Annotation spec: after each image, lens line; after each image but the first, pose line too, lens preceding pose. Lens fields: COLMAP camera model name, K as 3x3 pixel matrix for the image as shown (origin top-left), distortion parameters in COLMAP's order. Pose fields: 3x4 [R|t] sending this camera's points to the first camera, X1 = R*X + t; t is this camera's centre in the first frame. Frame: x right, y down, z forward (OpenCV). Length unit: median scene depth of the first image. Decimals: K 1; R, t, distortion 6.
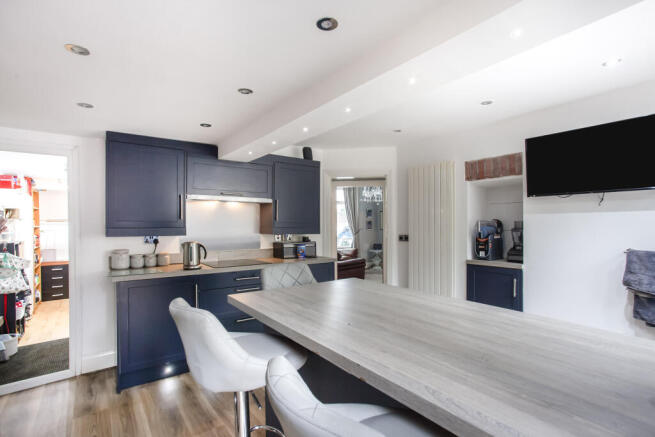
lens RADIAL K [[335.1, 0, 327.8], [0, 335.1, 220.4], [0, 0, 1]] dist [-0.043263, 0.013582]
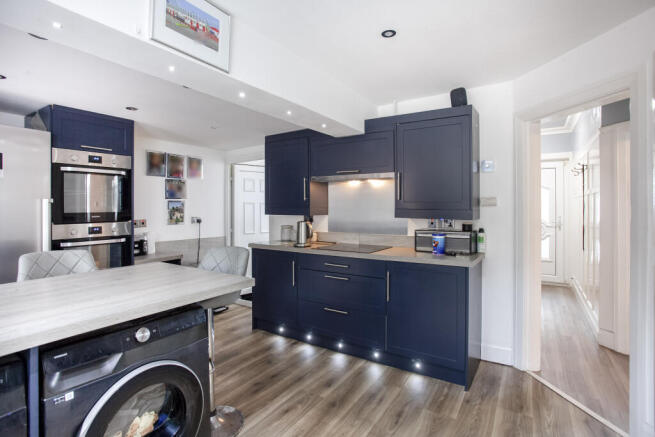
lens RADIAL K [[335.1, 0, 318.1], [0, 335.1, 207.3], [0, 0, 1]] dist [-0.043263, 0.013582]
pose [[0.377932, 0.006743, -0.925809, 0.514551], [-0.000384, 0.999975, 0.007127, 0.013725], [0.925833, -0.002338, 0.377925, 0.579282]]
